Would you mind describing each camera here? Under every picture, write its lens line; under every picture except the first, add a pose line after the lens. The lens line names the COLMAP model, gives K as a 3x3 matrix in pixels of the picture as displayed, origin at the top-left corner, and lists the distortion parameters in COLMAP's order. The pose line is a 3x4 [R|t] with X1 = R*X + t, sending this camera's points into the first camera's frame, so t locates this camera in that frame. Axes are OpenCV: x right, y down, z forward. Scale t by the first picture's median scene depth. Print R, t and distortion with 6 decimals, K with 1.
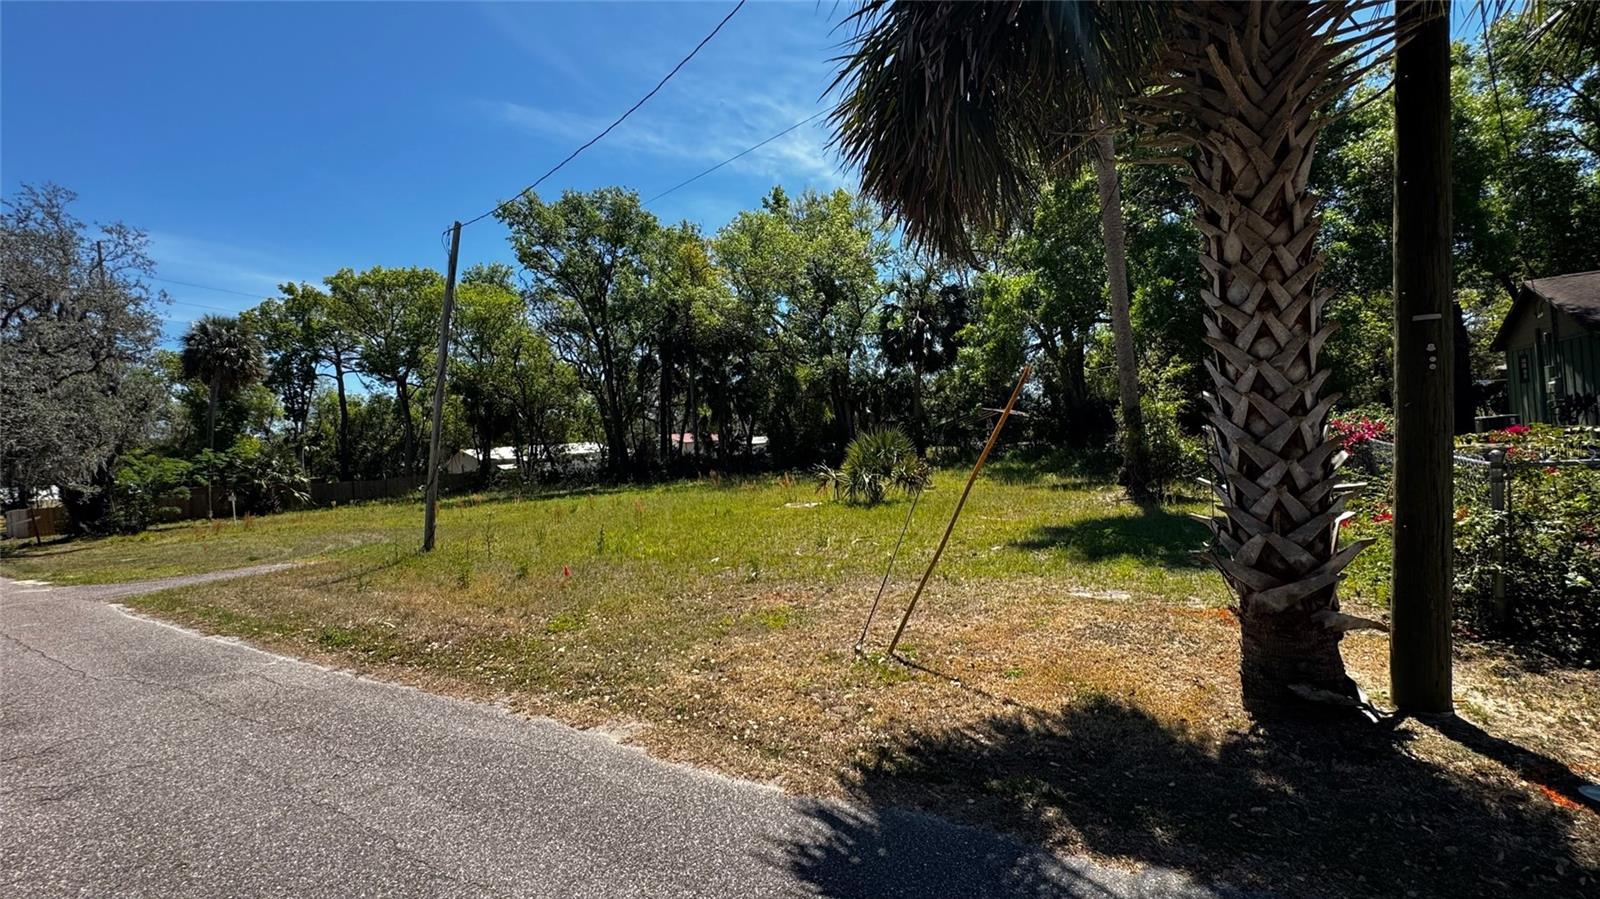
lens RADIAL K [[637.2, 0, 801.8], [0, 637.2, 446.5], [0, 0, 1]] dist [-0.001690, -0.000043]
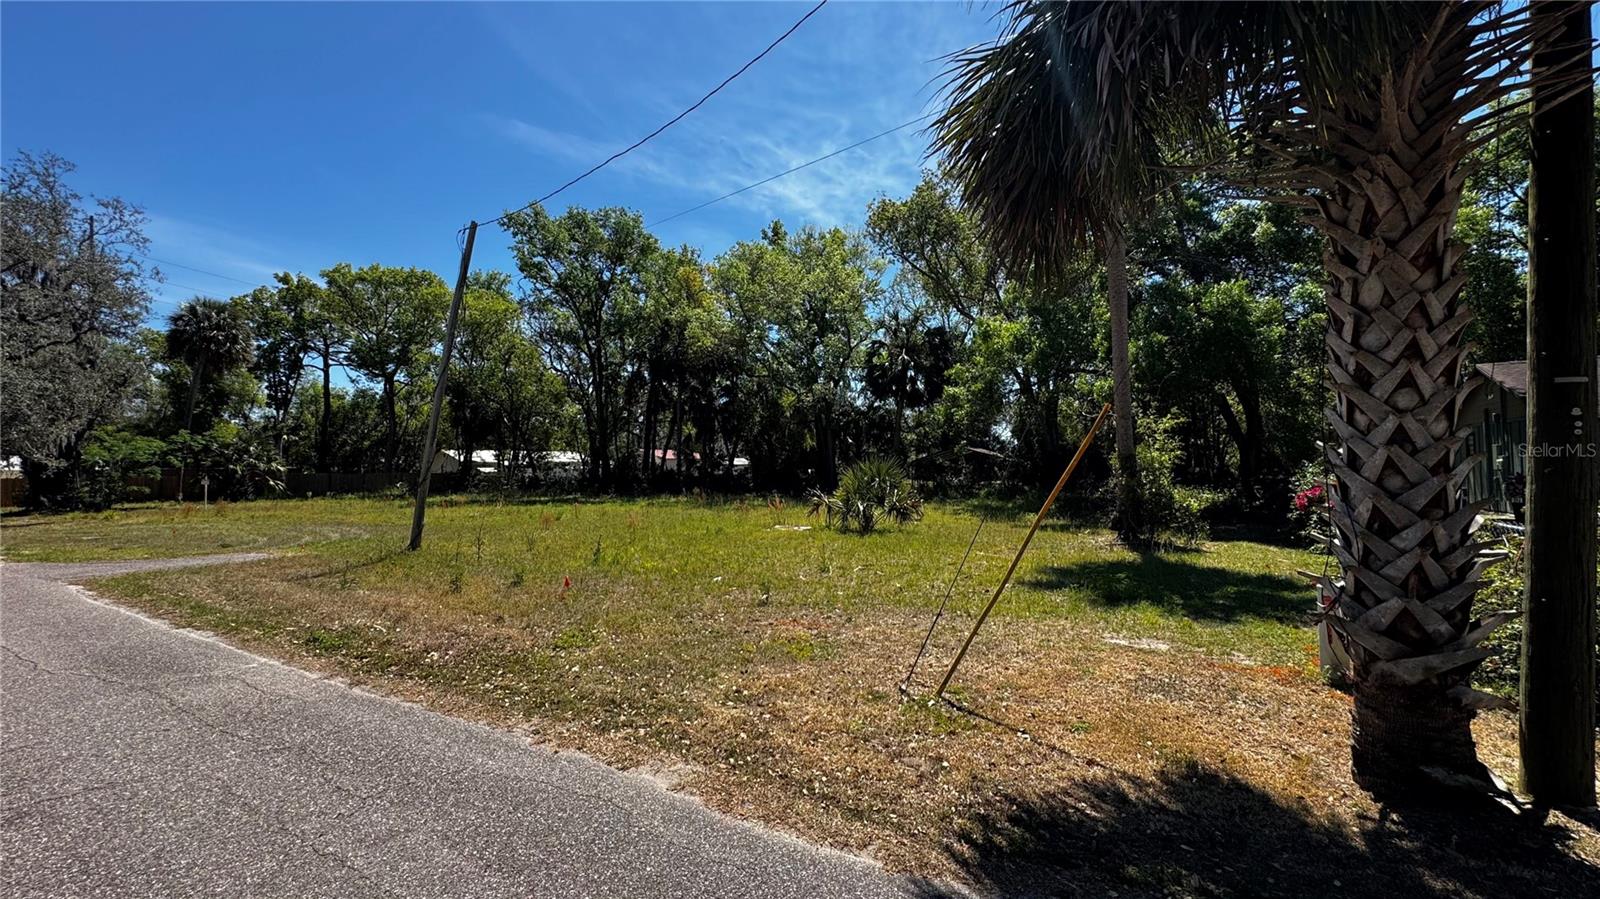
lens RADIAL K [[611.2, 0, 800.0], [0, 611.2, 449.5], [0, 0, 1]] dist [-0.002183, 0.000265]
pose [[0.996551, 0.072113, 0.041057, -0.028075], [-0.070590, 0.996804, -0.037406, 0.002289], [-0.043623, 0.034379, 0.998456, 0.020918]]
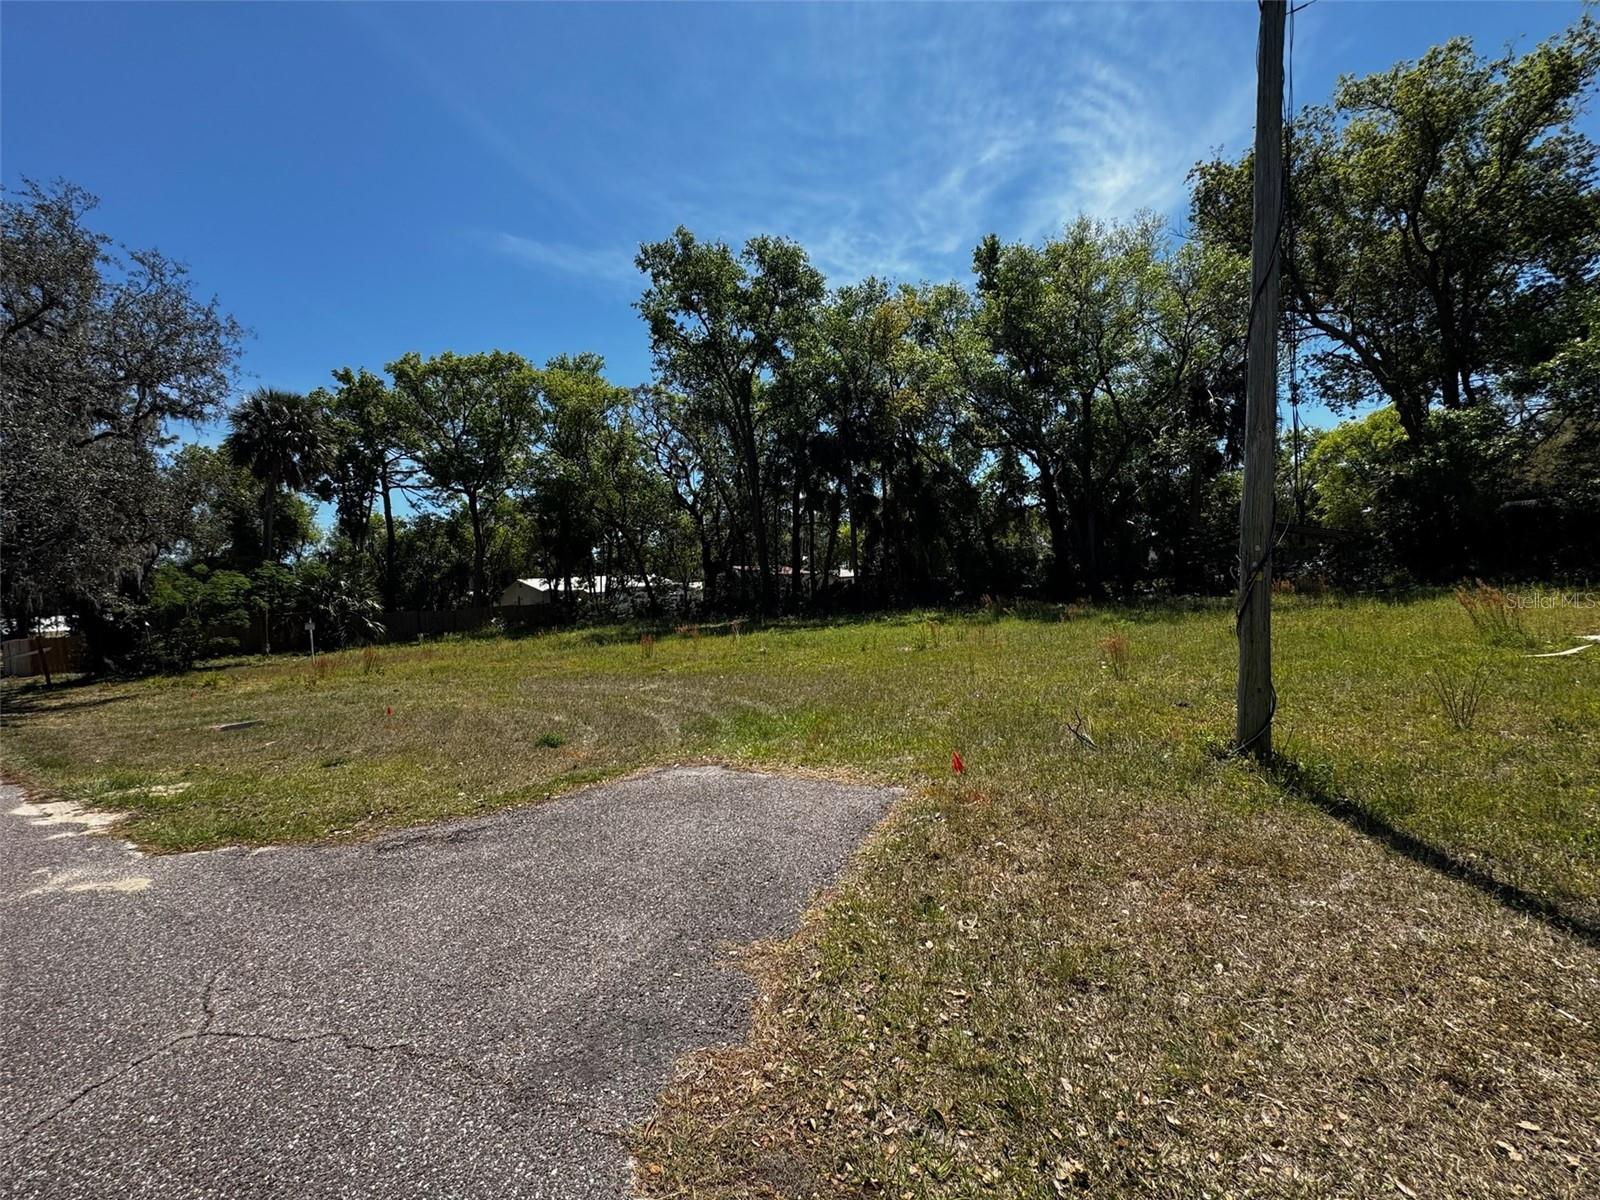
lens RADIAL K [[646.1, 0, 795.3], [0, 646.1, 597.2], [0, 0, 1]] dist [0.001435, 0.000043]
pose [[0.999851, 0.012623, -0.011744, -0.498277], [-0.012480, 0.999848, 0.012211, 0.048399], [0.011896, -0.012063, 0.999856, 0.400275]]
